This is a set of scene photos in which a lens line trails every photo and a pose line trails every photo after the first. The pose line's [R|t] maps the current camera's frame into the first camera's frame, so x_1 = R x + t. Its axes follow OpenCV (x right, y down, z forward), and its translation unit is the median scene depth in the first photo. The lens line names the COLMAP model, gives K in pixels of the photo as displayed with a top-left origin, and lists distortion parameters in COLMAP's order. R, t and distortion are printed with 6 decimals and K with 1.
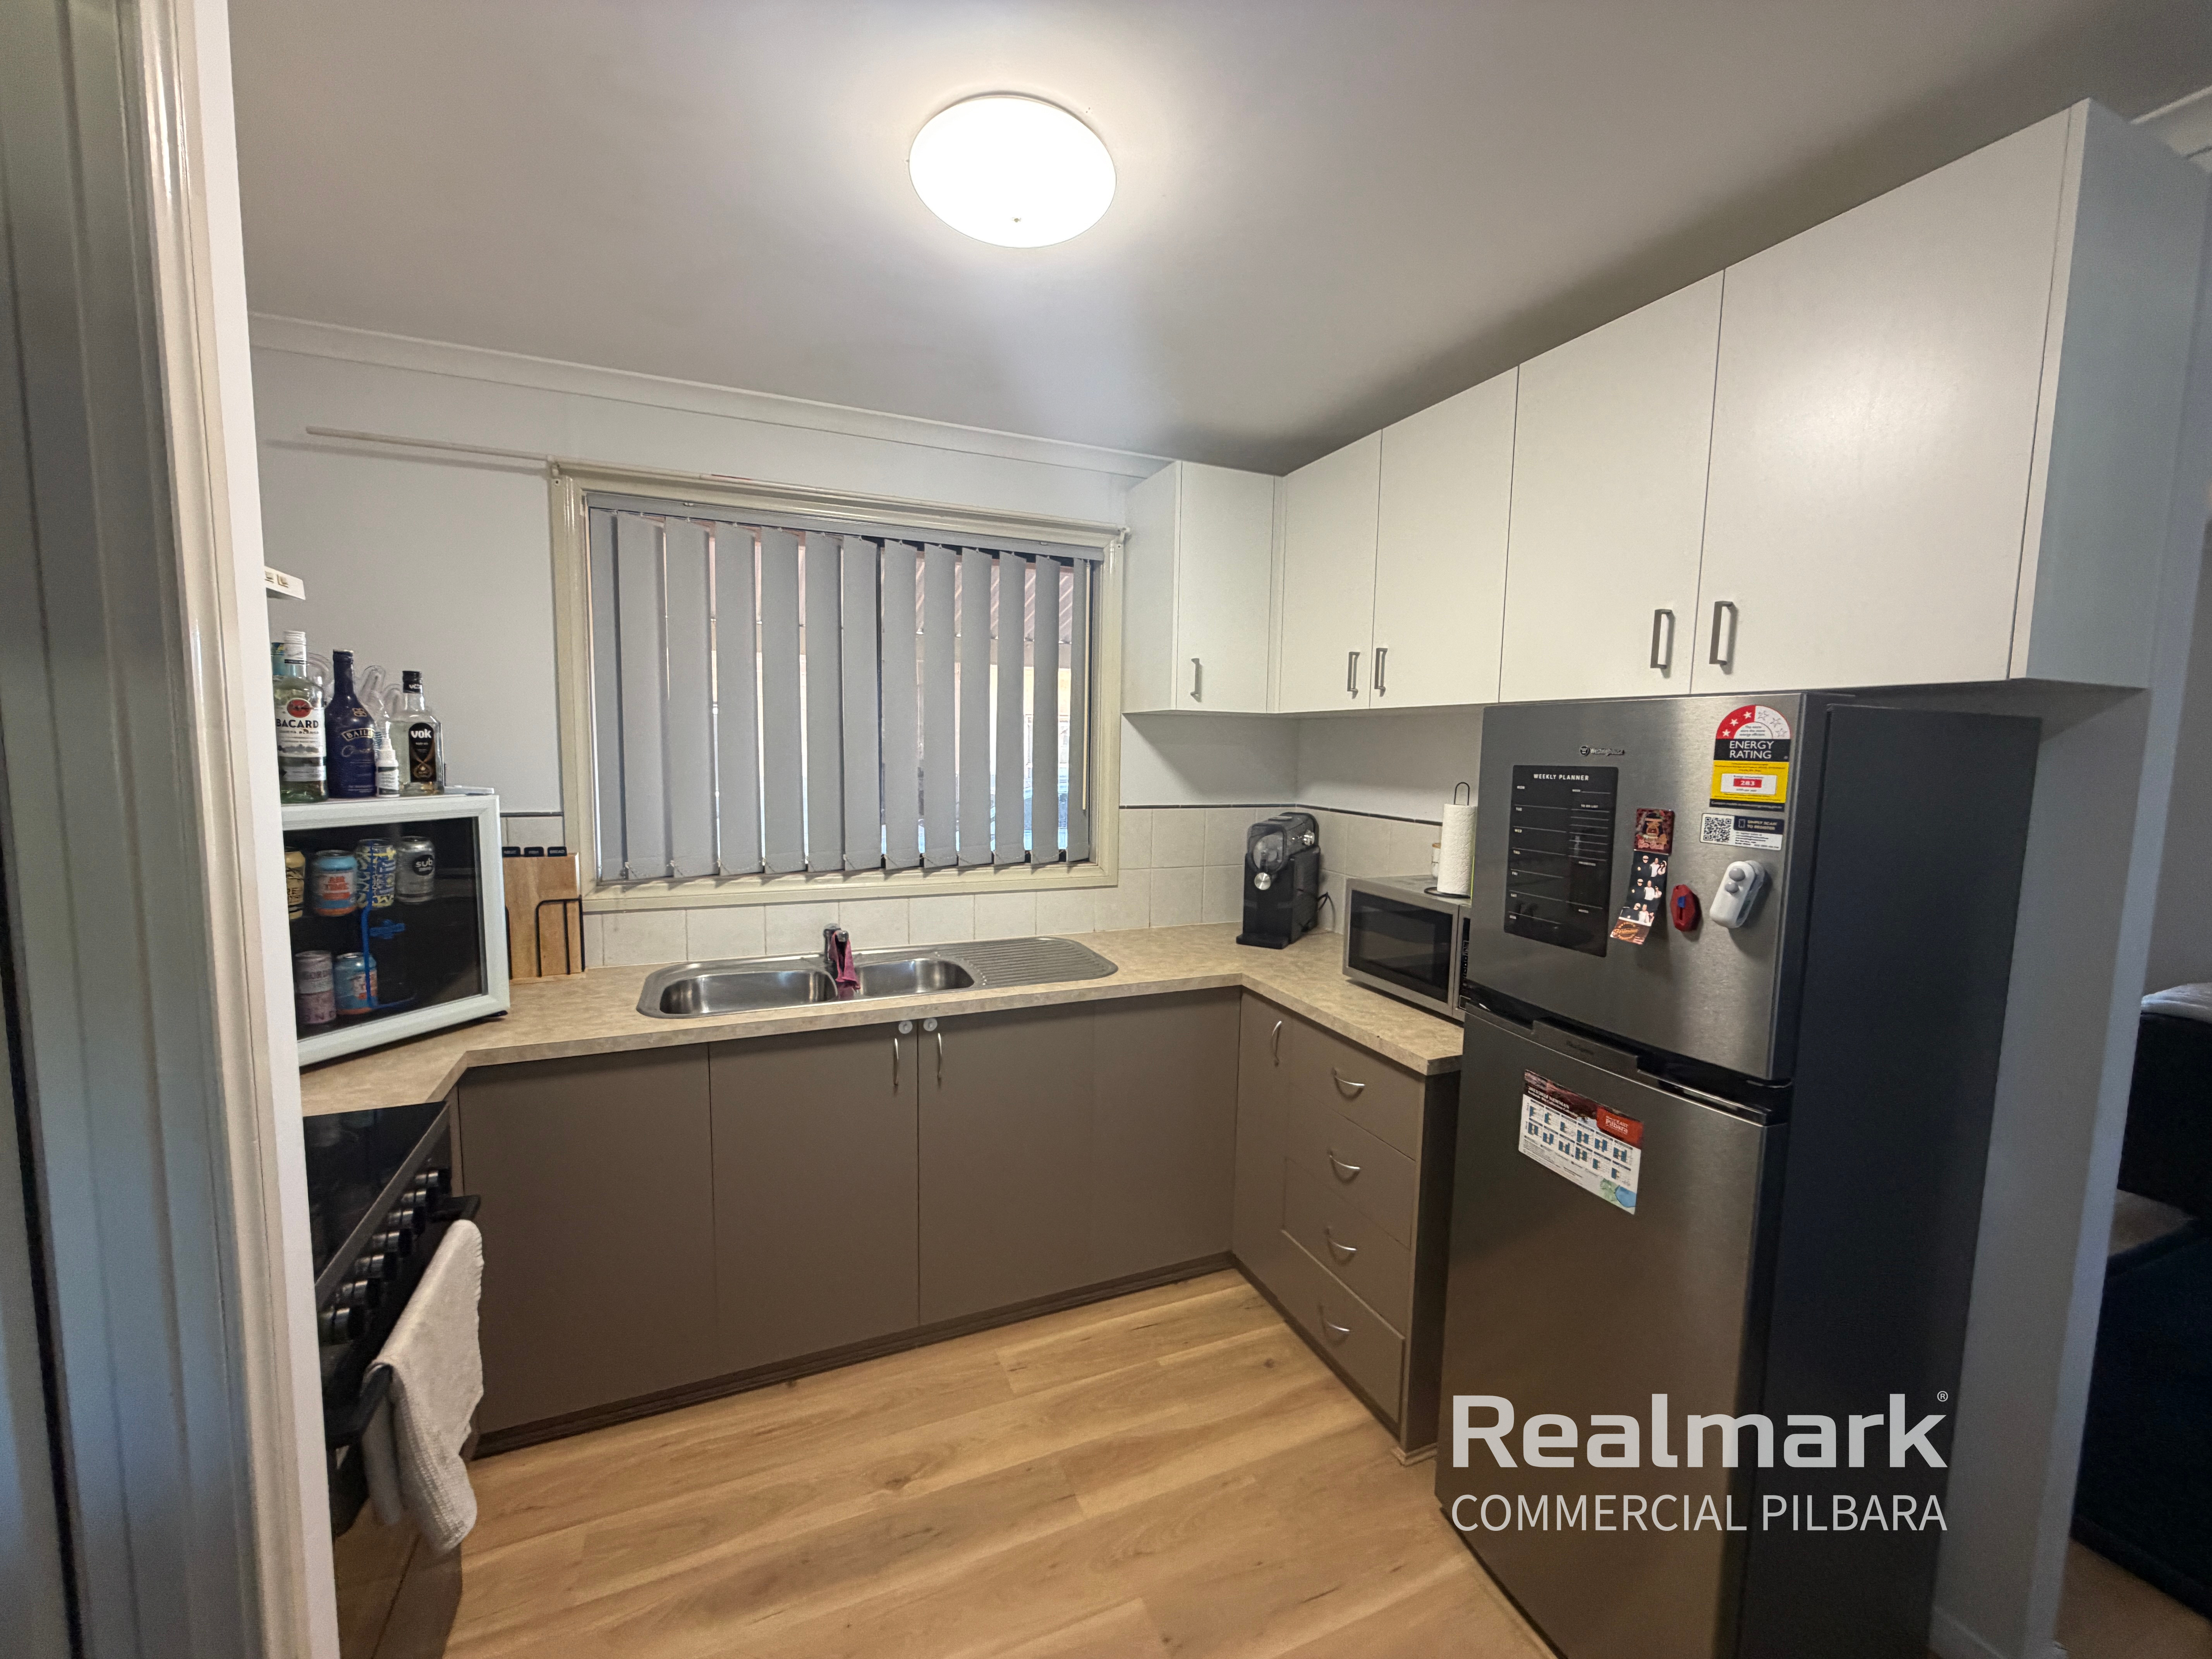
lens RADIAL K [[874.6, 0, 1105.6], [0, 874.6, 825.8], [0, 0, 1]] dist [-0.002022, -0.000257]
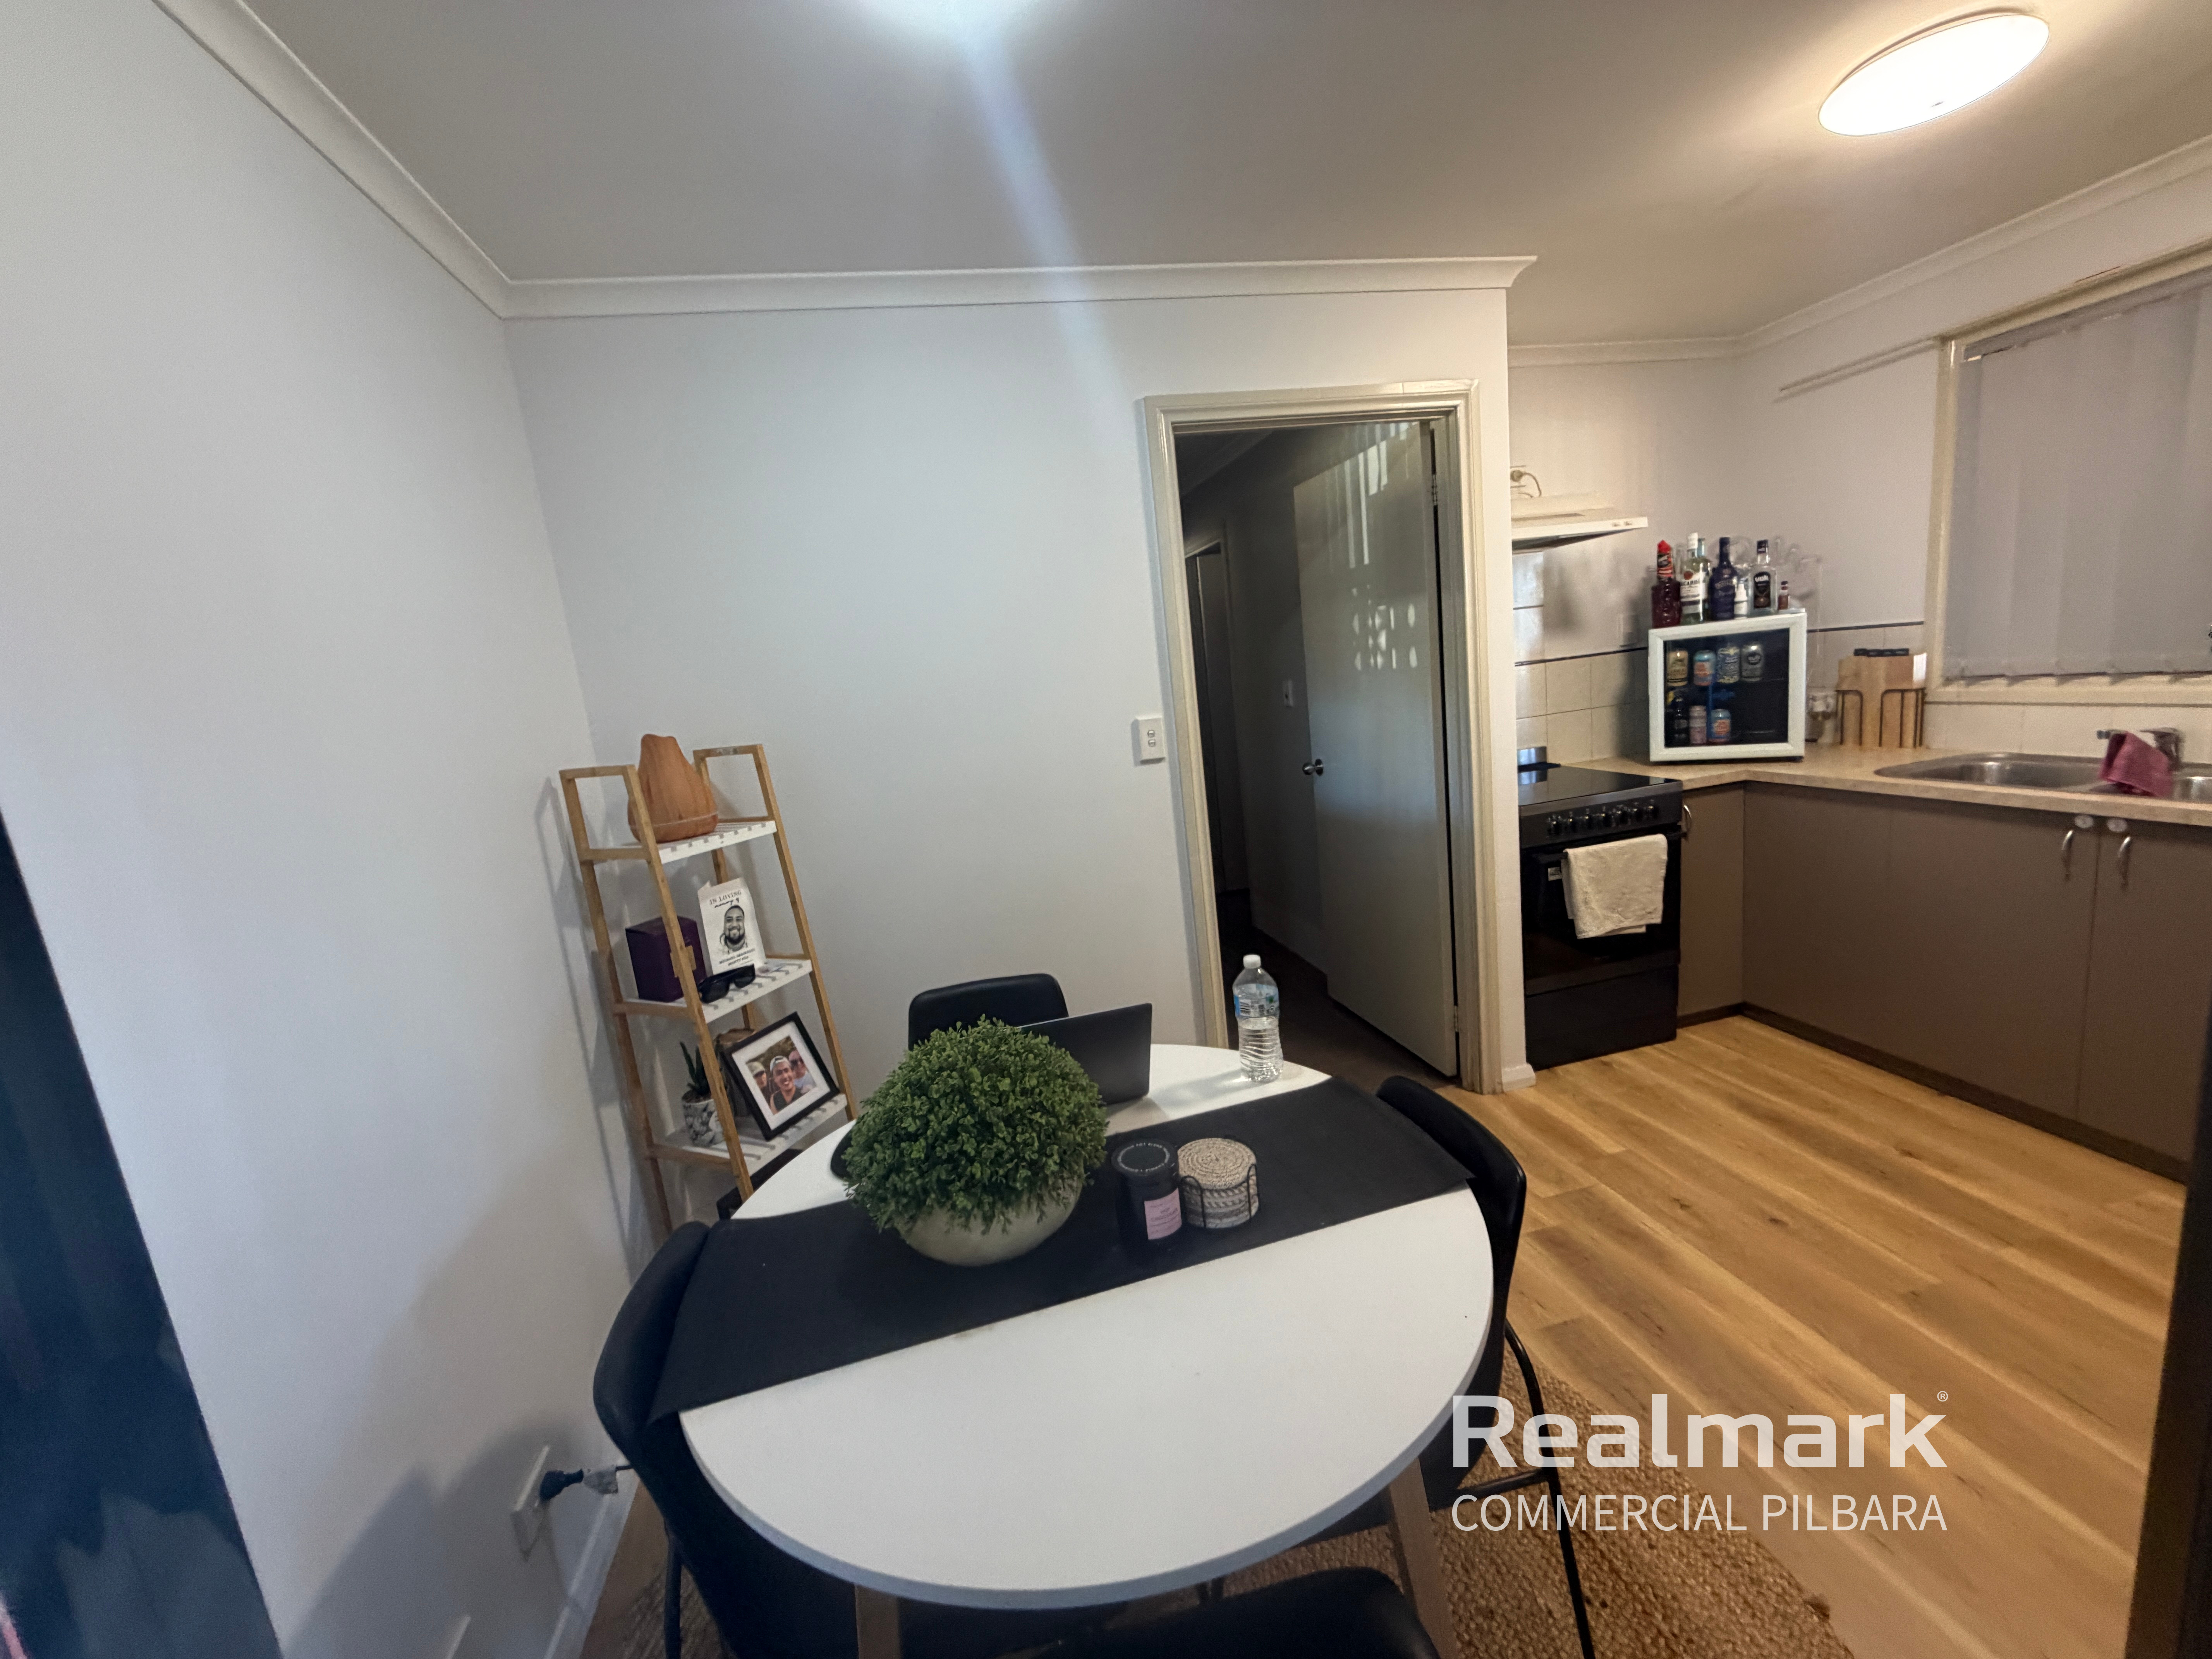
lens RADIAL K [[874.6, 0, 1105.6], [0, 874.6, 825.8], [0, 0, 1]] dist [-0.002022, -0.000257]
pose [[-0.183174, 0.170573, -0.968169, 1.111086], [0.014120, 0.985187, 0.170900, 0.055262], [0.982979, 0.017634, -0.182869, 0.085434]]
